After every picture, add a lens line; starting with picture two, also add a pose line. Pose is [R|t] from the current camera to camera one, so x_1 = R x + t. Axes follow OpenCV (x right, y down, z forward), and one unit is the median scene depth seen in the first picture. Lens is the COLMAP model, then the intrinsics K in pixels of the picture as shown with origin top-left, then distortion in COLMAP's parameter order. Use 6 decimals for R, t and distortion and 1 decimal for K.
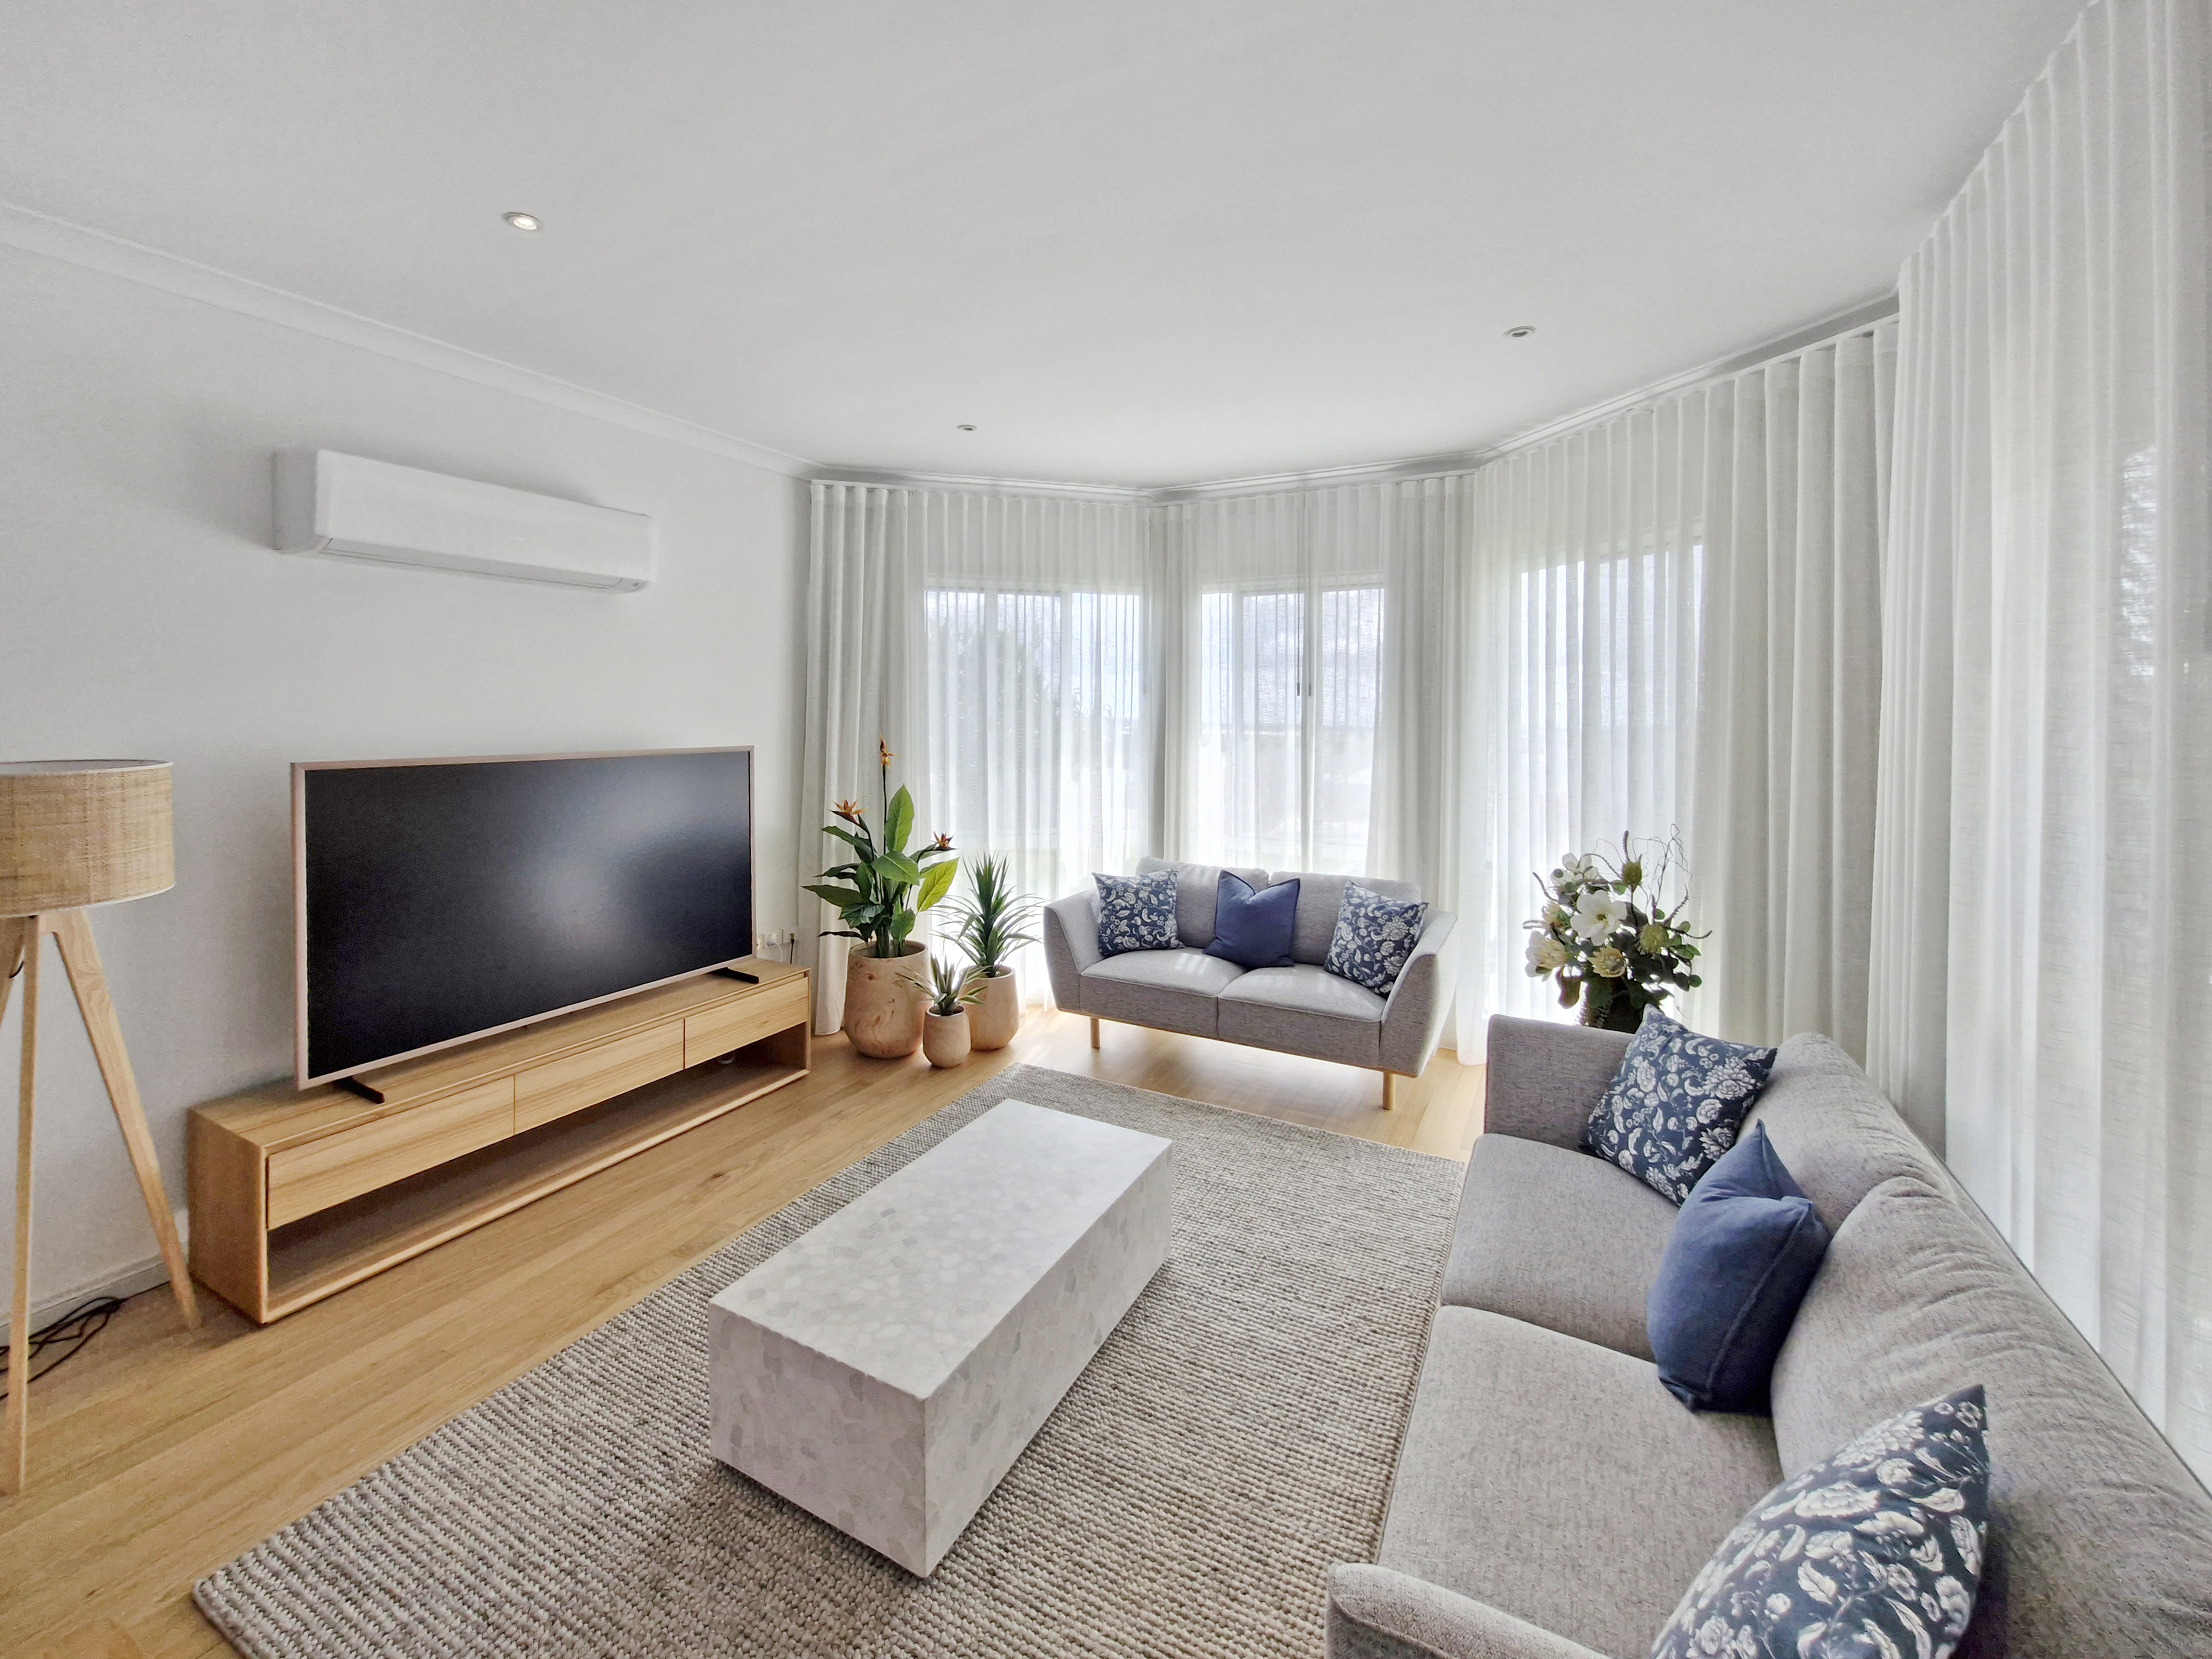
lens RADIAL K [[899.4, 0, 1106.6], [0, 899.4, 706.4], [0, 0, 1]] dist [-0.000088, -0.000012]
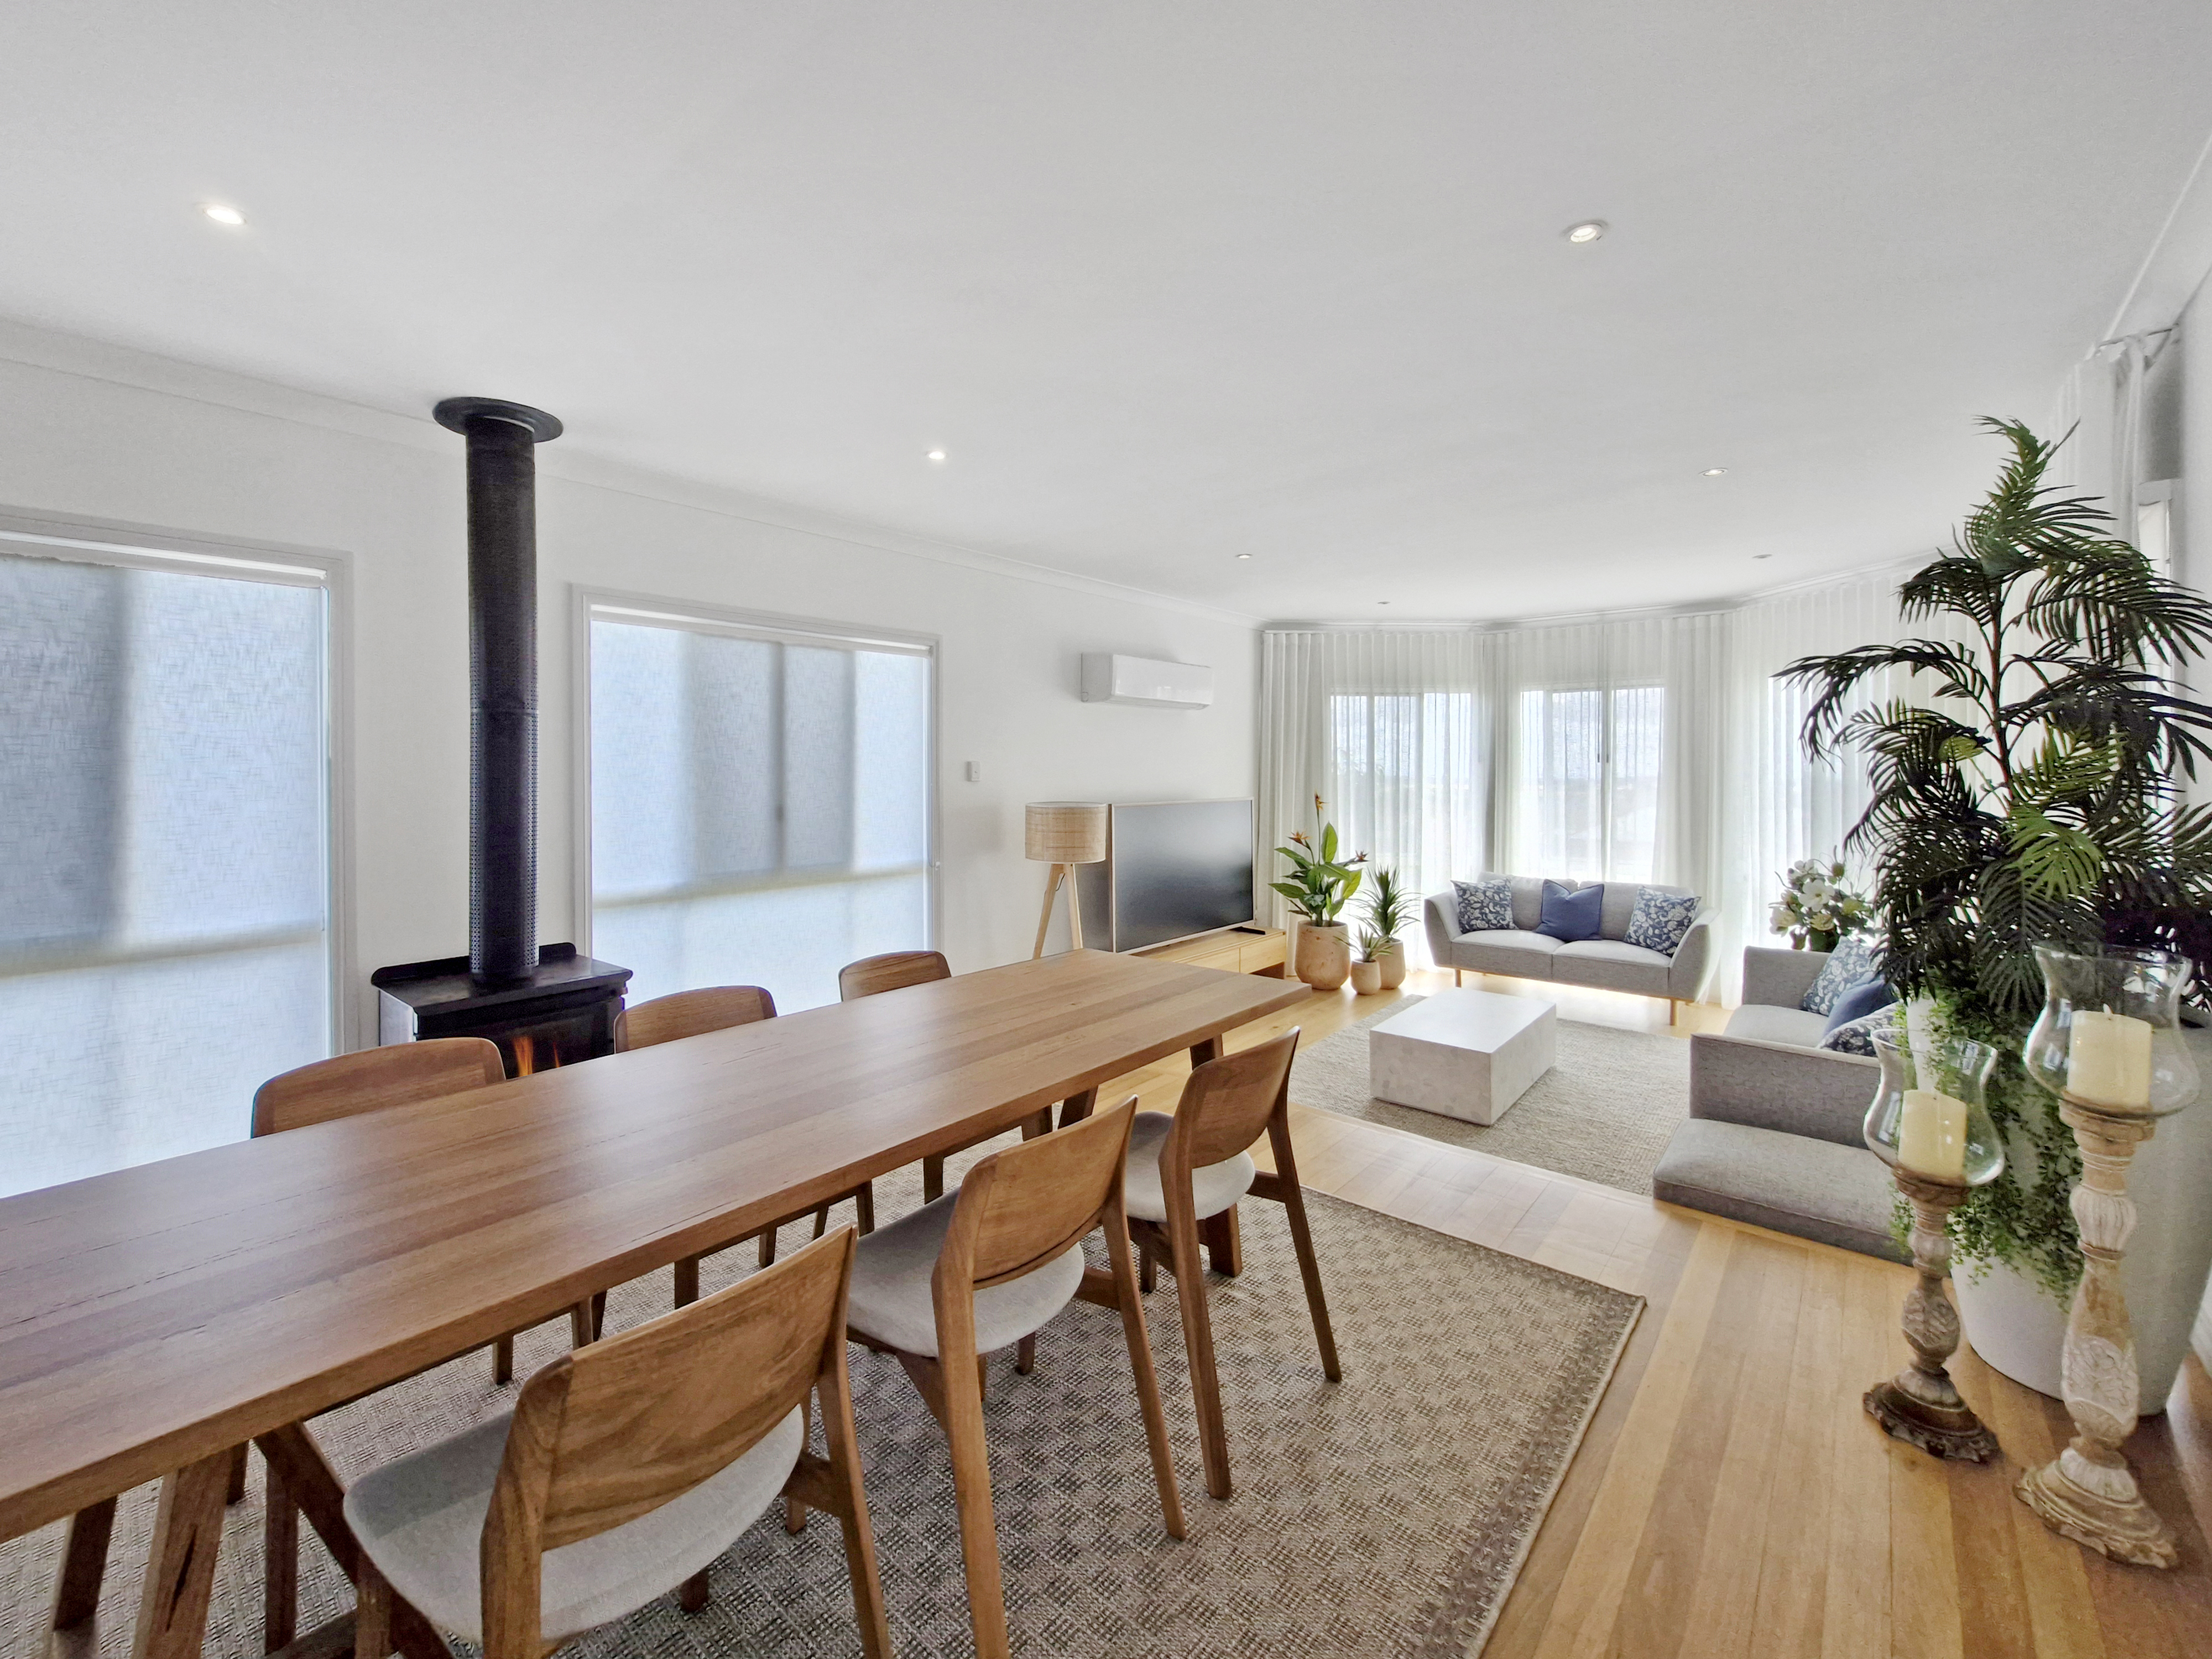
lens RADIAL K [[910.7, 0, 1098.0], [0, 910.7, 768.7], [0, 0, 1]] dist [0.001248, 0.000047]
pose [[0.975624, -0.009222, -0.219253, -0.276909], [0.011410, 0.999897, 0.008713, -0.025221], [0.219150, -0.011002, 0.975629, -0.677264]]
